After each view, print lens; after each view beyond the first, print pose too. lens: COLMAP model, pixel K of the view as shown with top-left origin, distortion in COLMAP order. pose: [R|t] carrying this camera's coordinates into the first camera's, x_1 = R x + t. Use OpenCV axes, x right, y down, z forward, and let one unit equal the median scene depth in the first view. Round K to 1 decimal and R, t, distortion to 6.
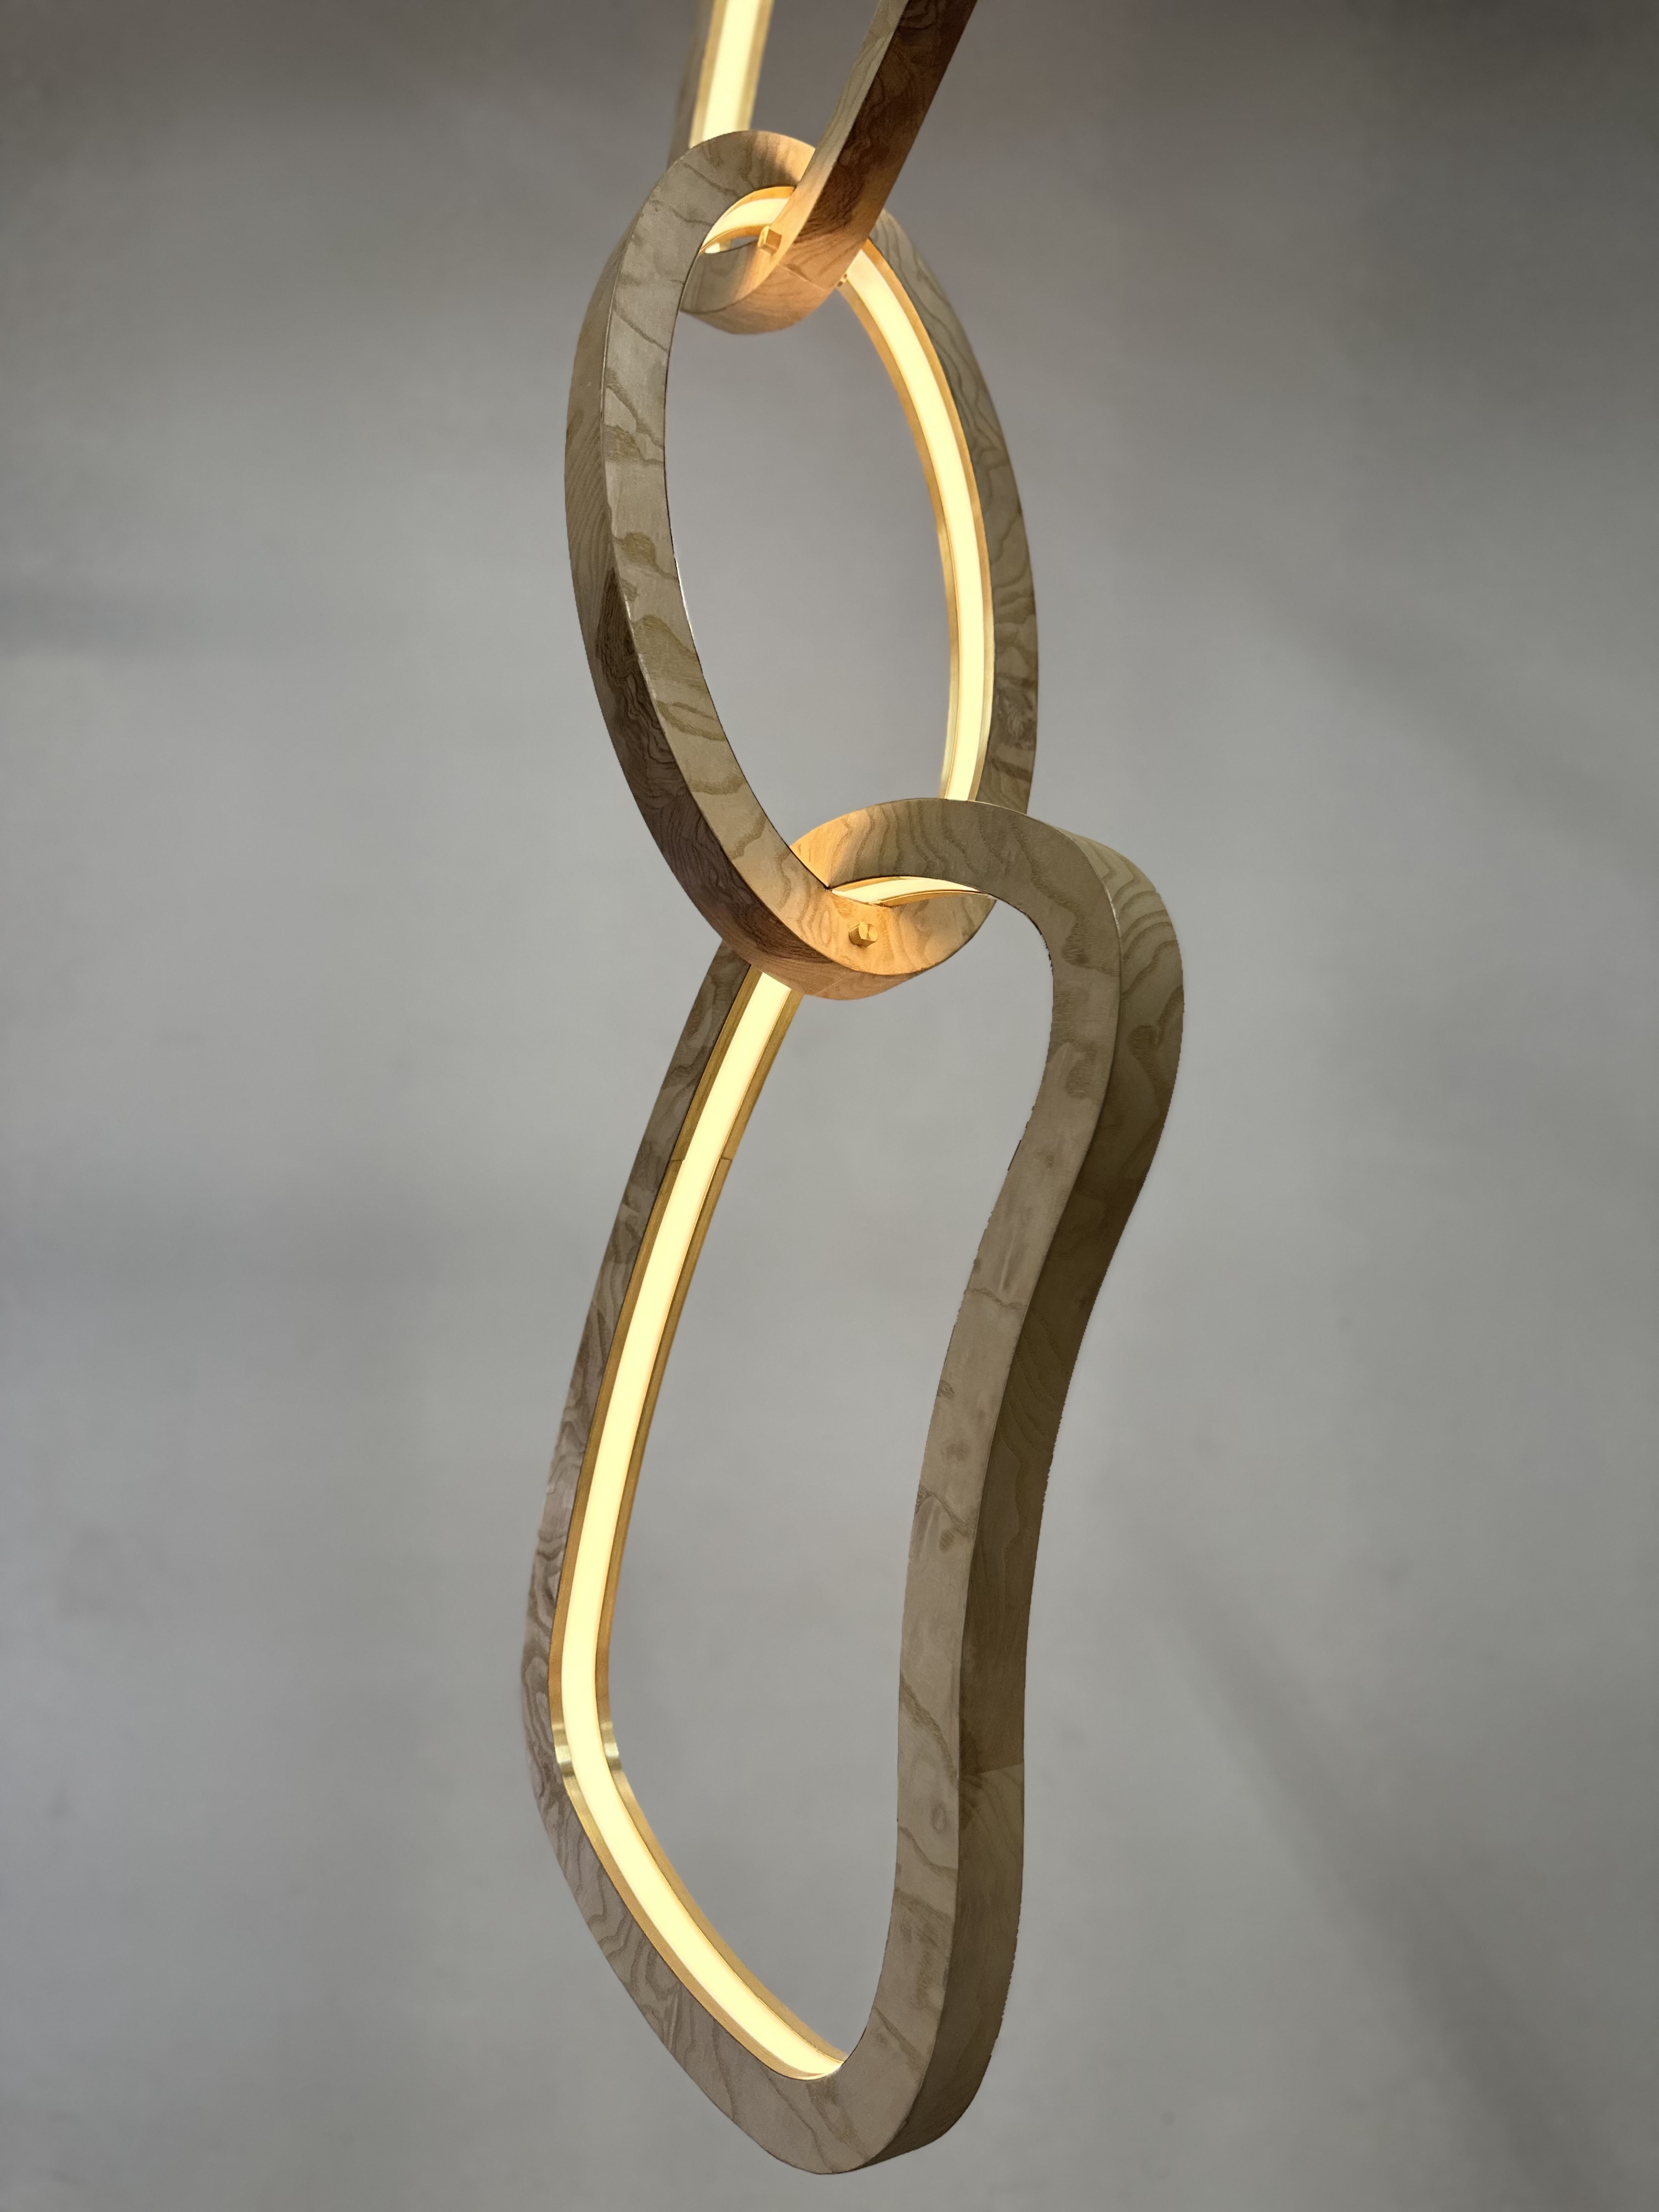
lens RADIAL K [[1614.8, 0, 829.5], [0, 1614.8, 1106.0], [0, 0, 1]] dist [0.080751, -0.120639]
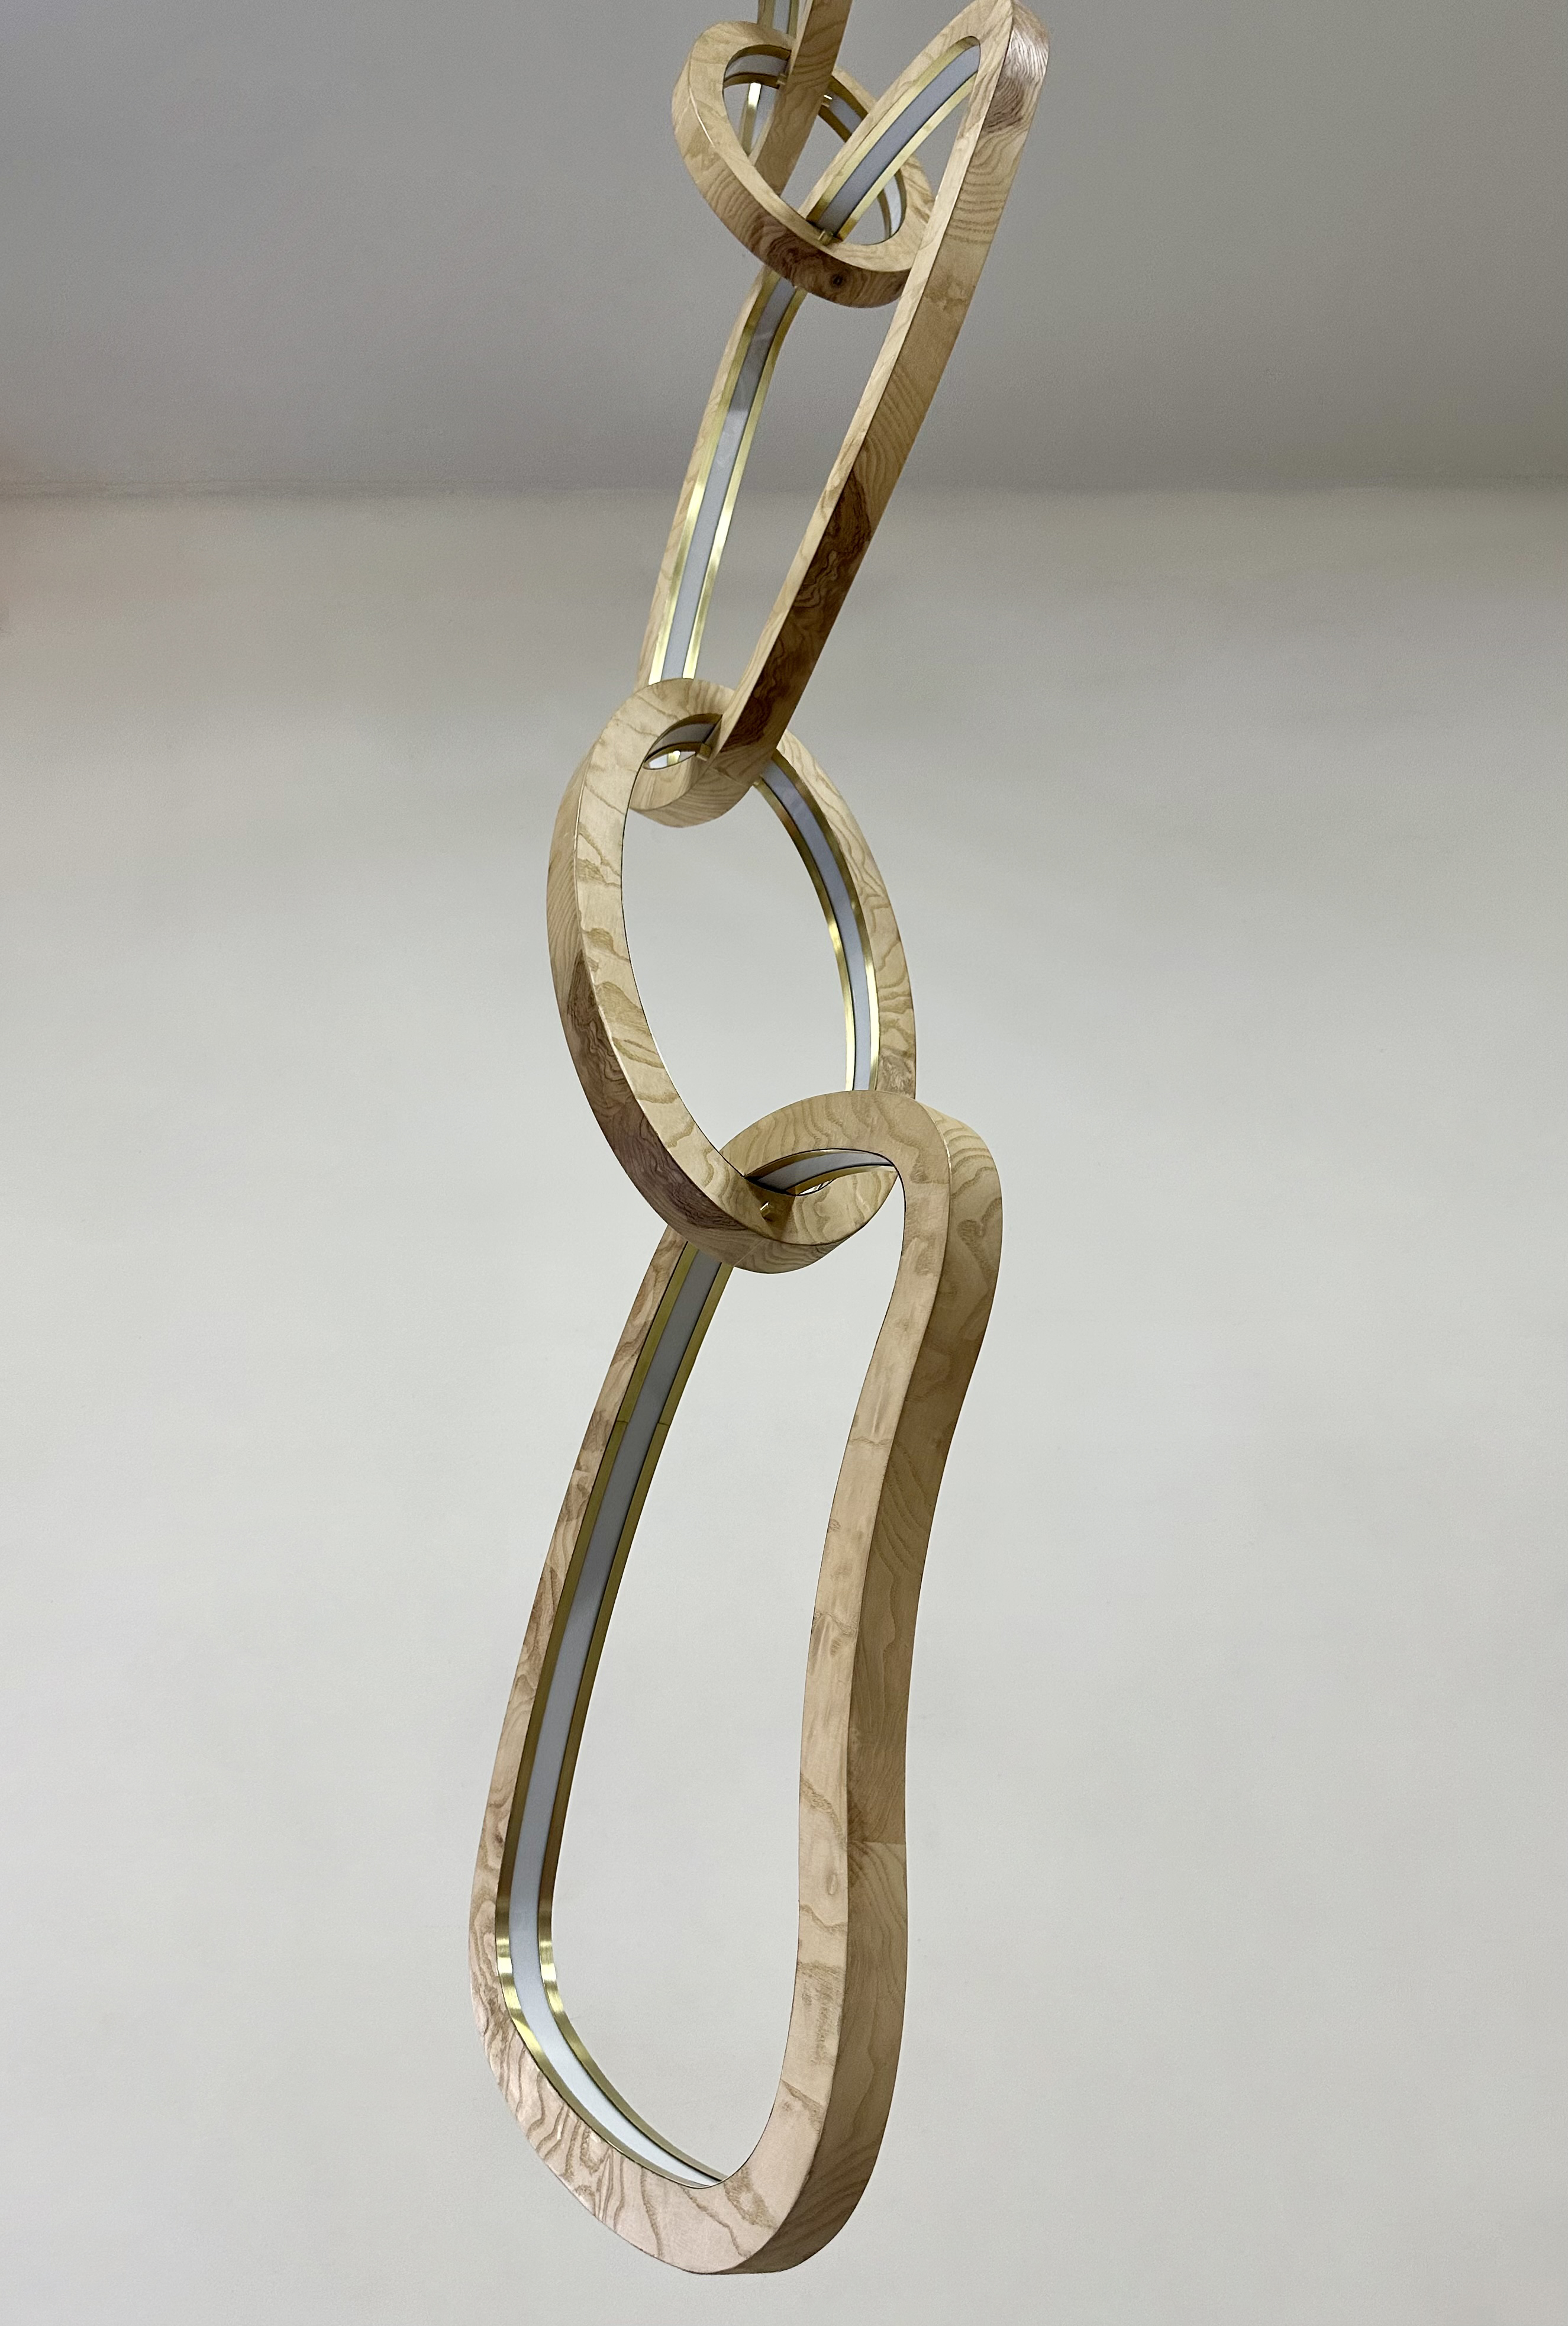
lens RADIAL K [[1746.0, 0, 784.0], [0, 1746.0, 1163.0], [0, 0, 1]] dist [0.215463, -0.474688]
pose [[0.999796, -0.017423, -0.010209, 0.051438], [0.013344, 0.949480, -0.313544, 0.325093], [0.015156, 0.313344, 0.949519, -0.354023]]
